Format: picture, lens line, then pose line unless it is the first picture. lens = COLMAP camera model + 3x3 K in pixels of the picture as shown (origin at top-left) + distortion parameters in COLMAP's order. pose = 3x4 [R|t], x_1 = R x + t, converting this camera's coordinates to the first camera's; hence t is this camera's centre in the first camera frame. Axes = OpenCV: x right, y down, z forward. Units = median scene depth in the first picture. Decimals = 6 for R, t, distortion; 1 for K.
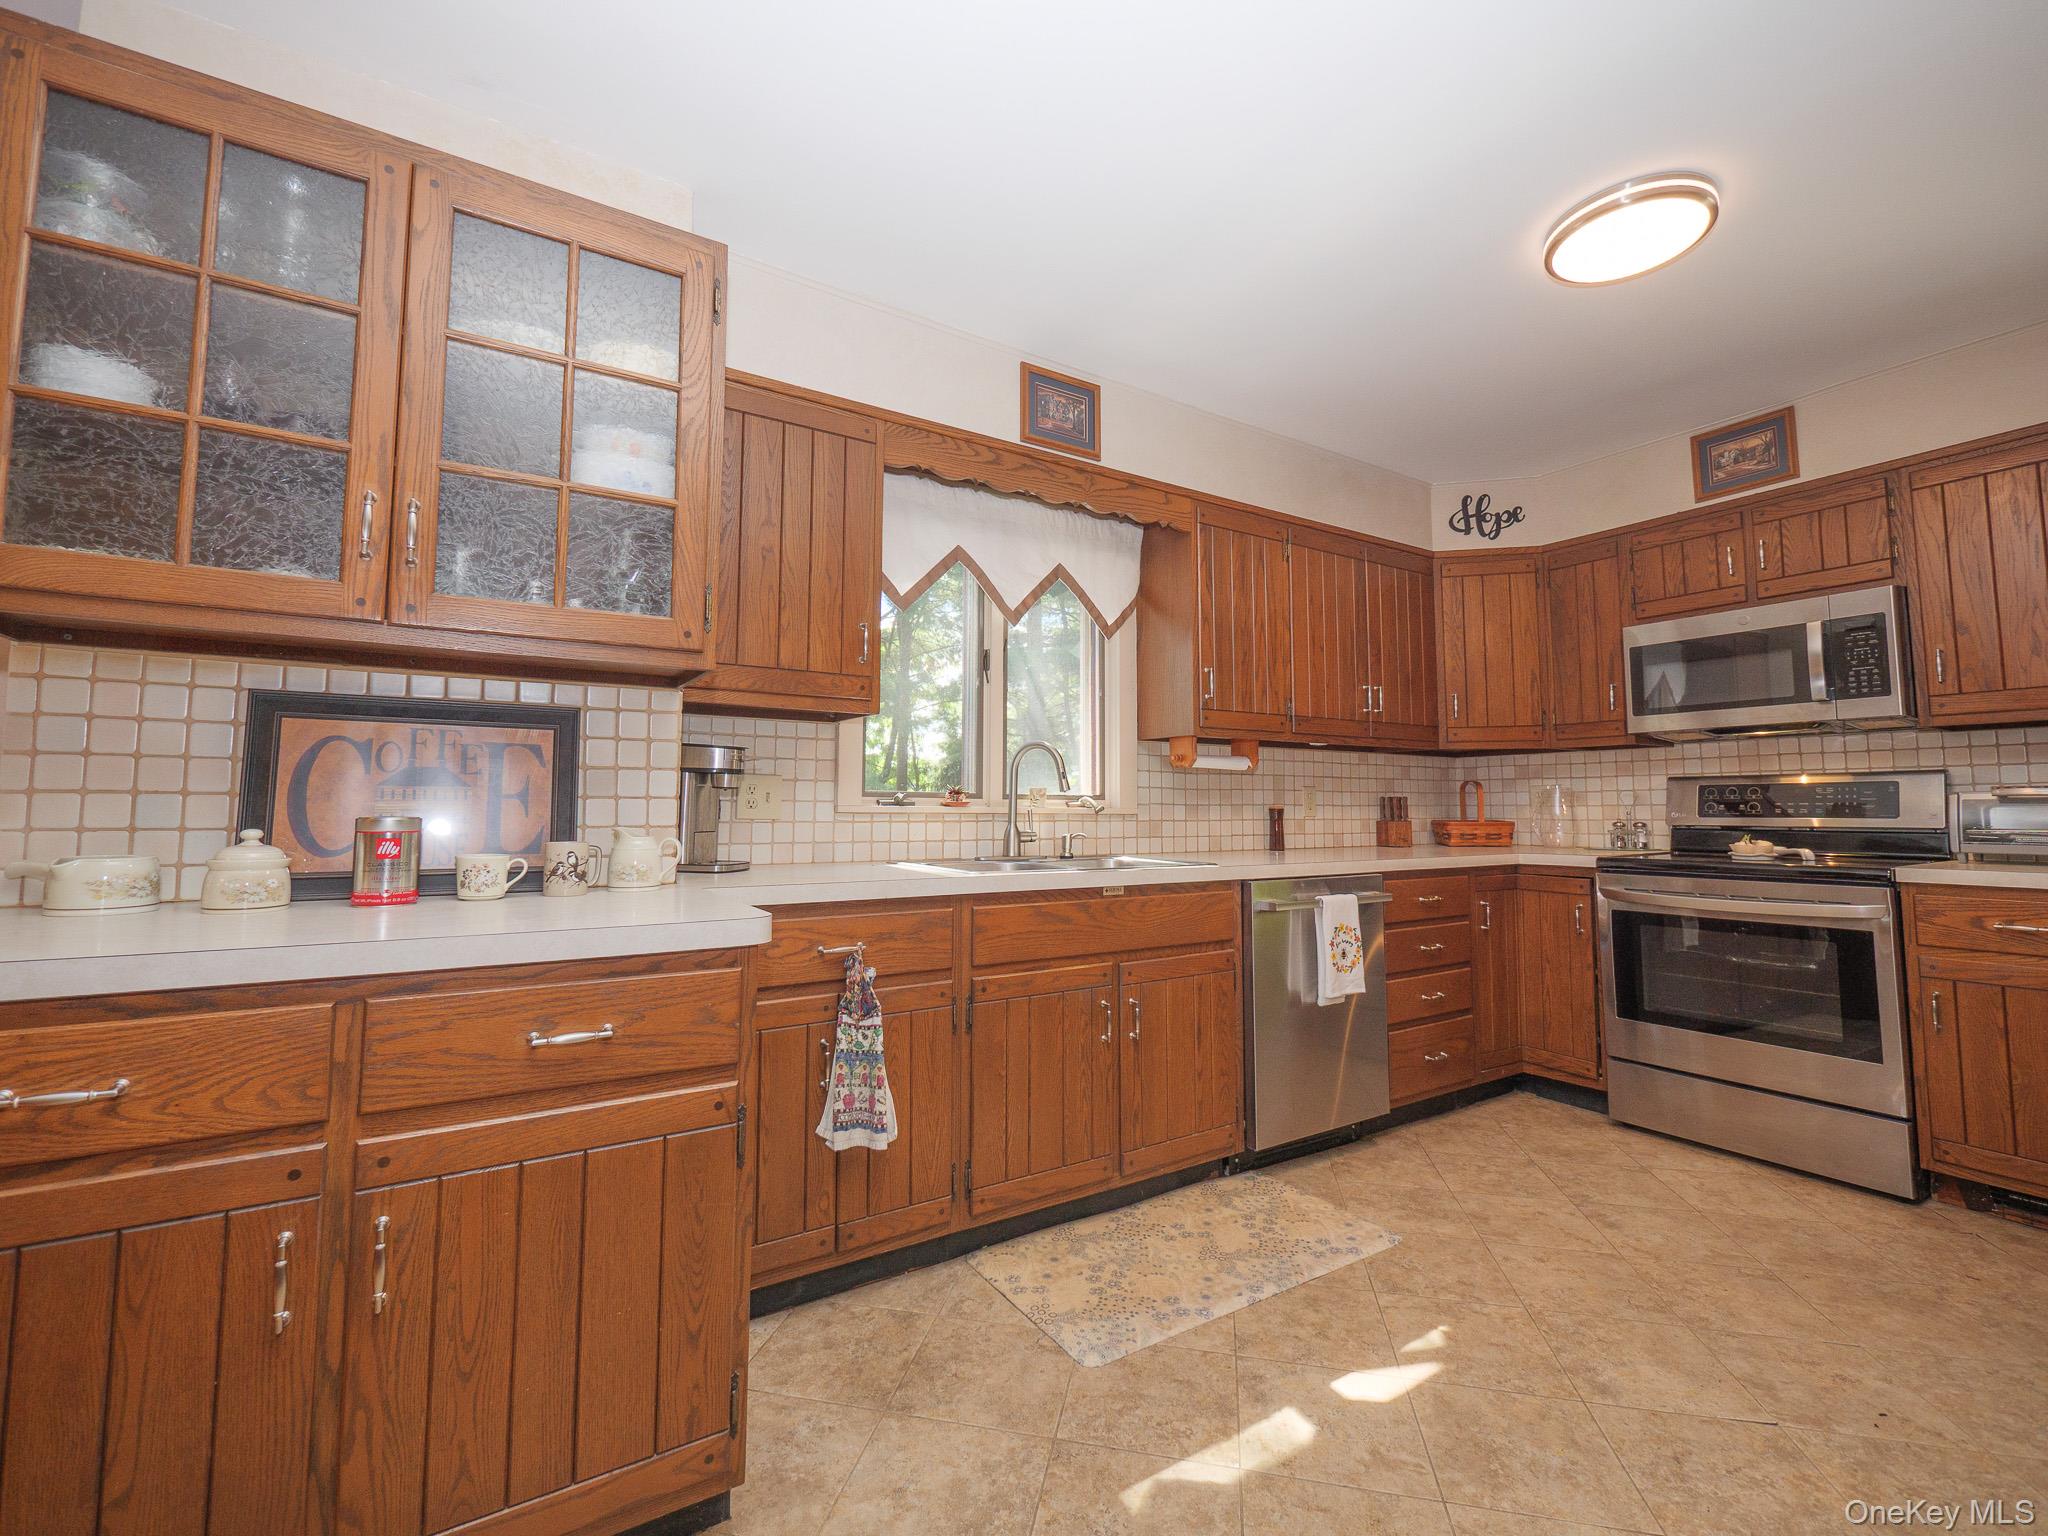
lens RADIAL K [[868.8, 0, 1010.6], [0, 868.8, 741.7], [0, 0, 1]] dist [-0.009282, 0.000469]
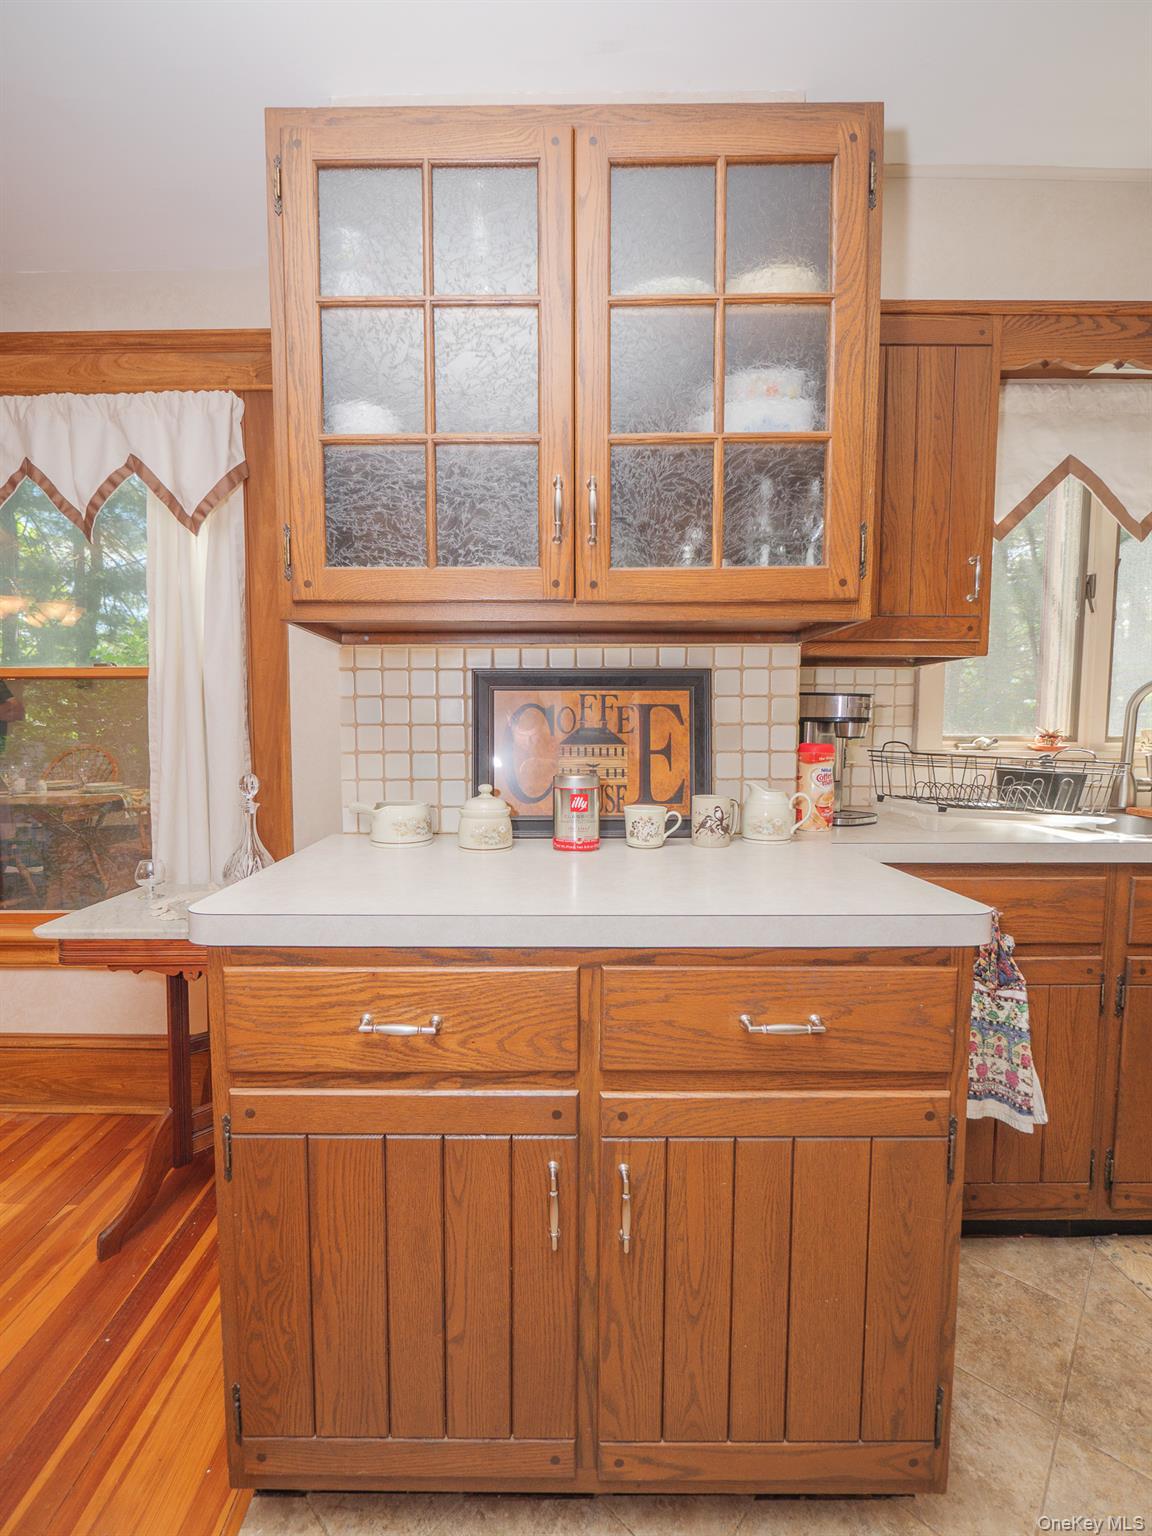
lens RADIAL K [[640.8, 0, 534.9], [0, 640.8, 774.7], [0, 0, 1]] dist [-0.009036, 0.000117]
pose [[0.843563, 0.033660, -0.535974, -0.238071], [0.044922, 0.990113, 0.132883, -0.022688], [0.535148, -0.136172, 0.833711, 0.199189]]
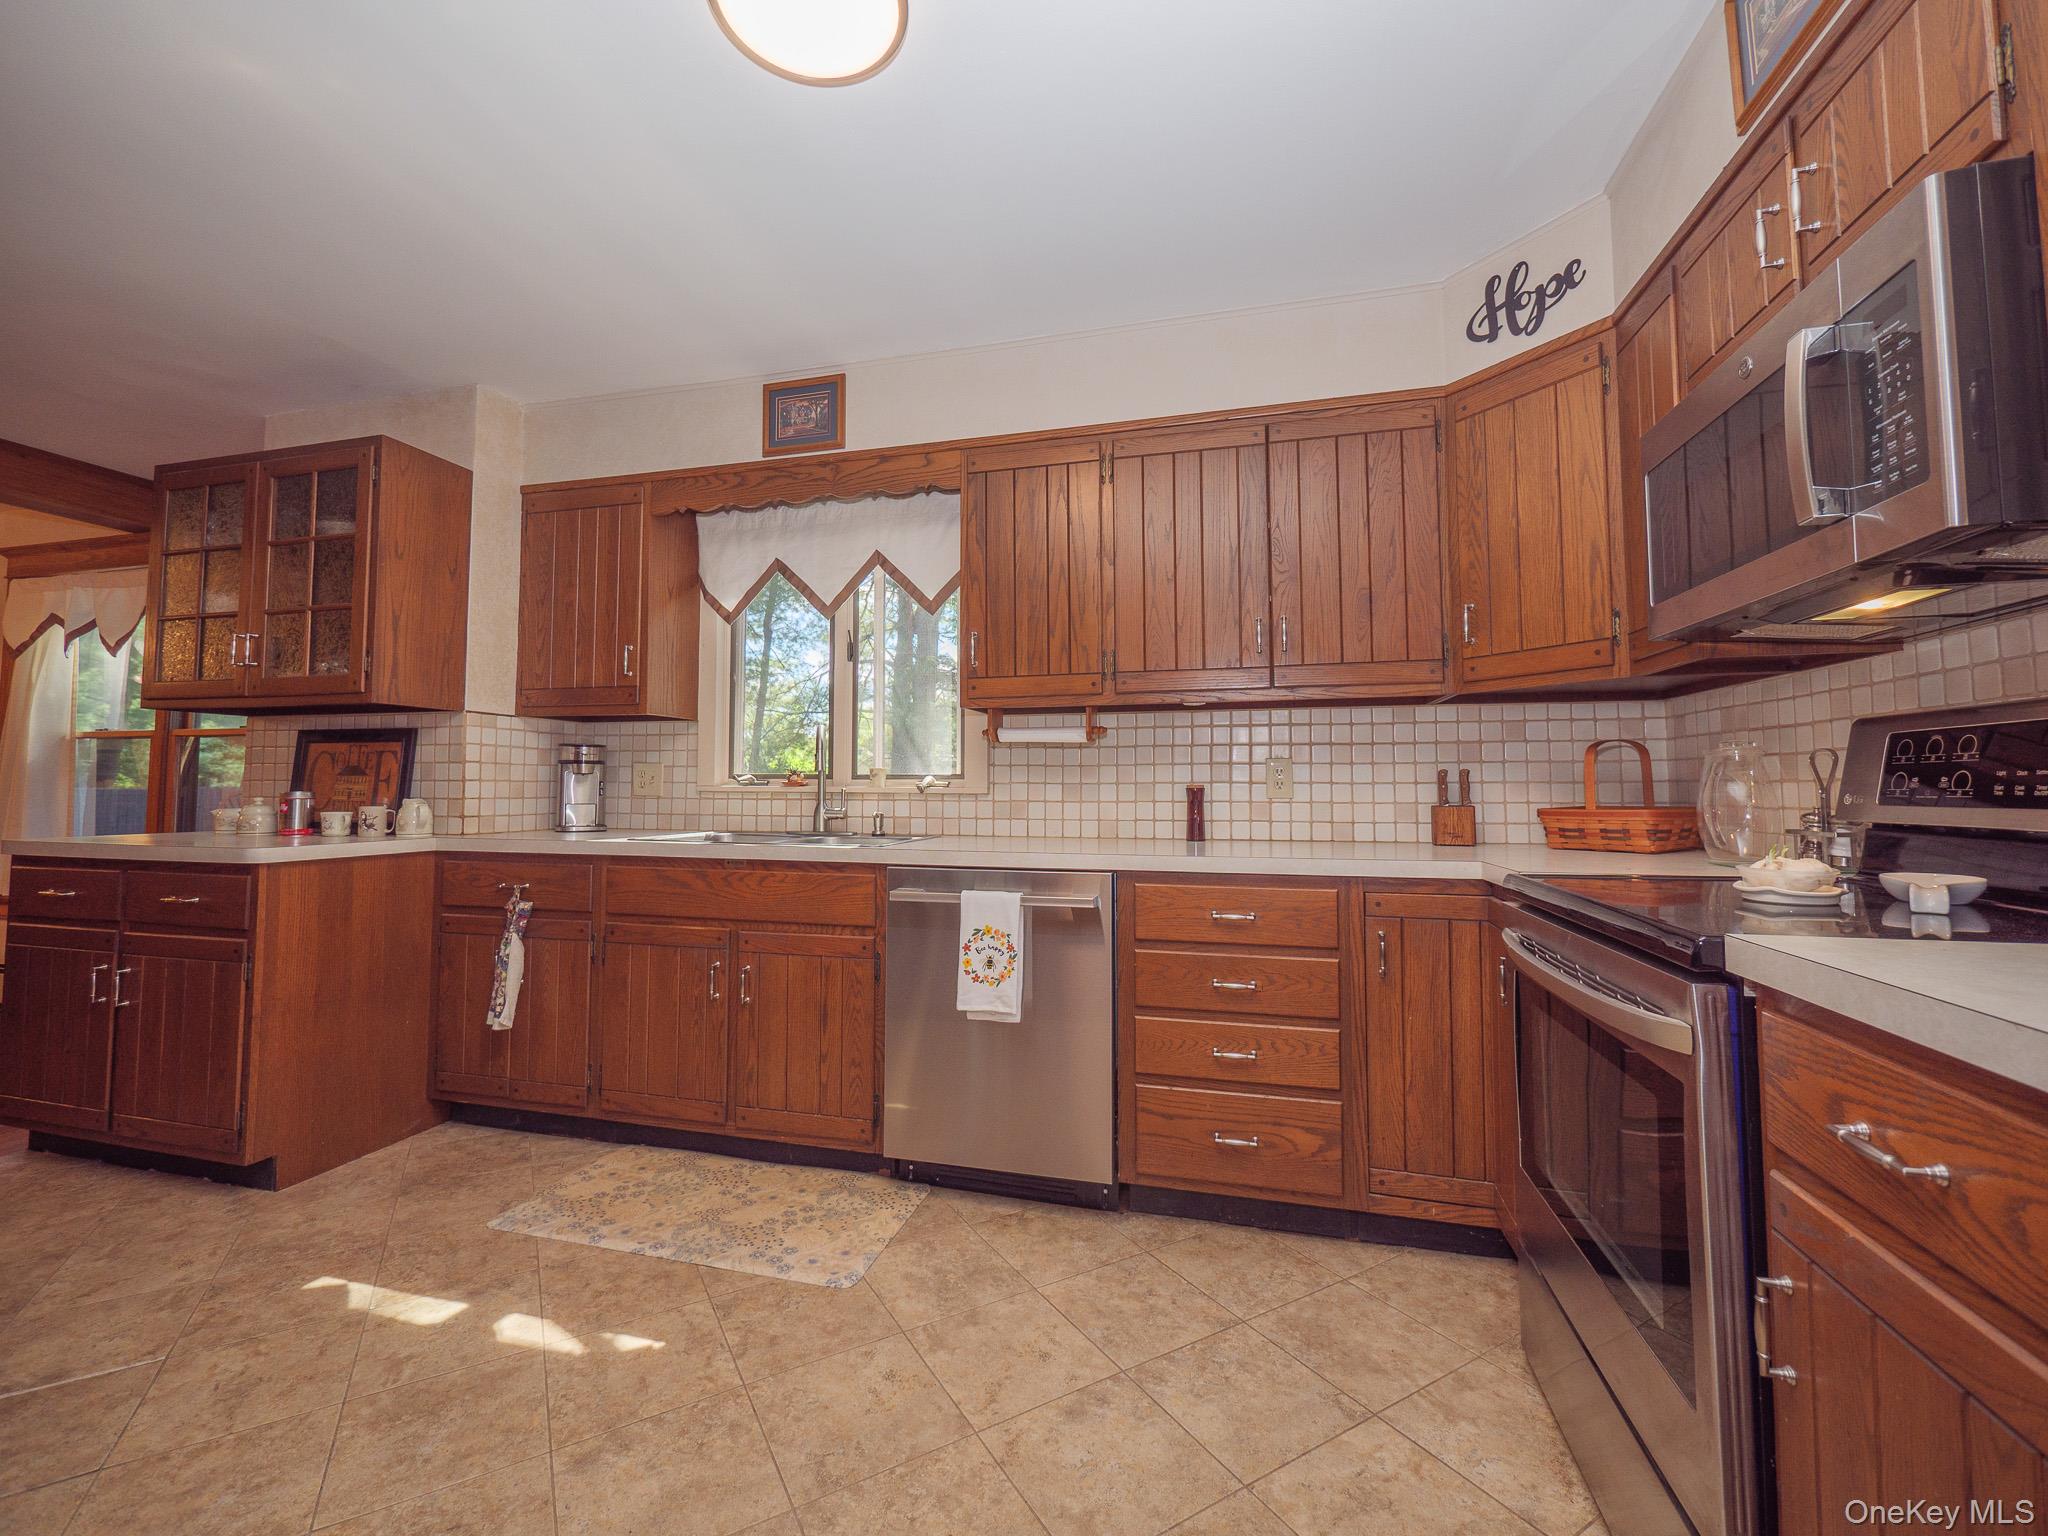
lens RADIAL K [[854.3, 0, 1024.4], [0, 854.3, 742.9], [0, 0, 1]] dist [-0.009036, 0.000117]
pose [[0.694595, -0.040198, -0.718277, 1.432907], [0.055091, 0.998478, -0.002606, 0.056596], [0.717289, -0.037761, 0.695752, 0.664076]]
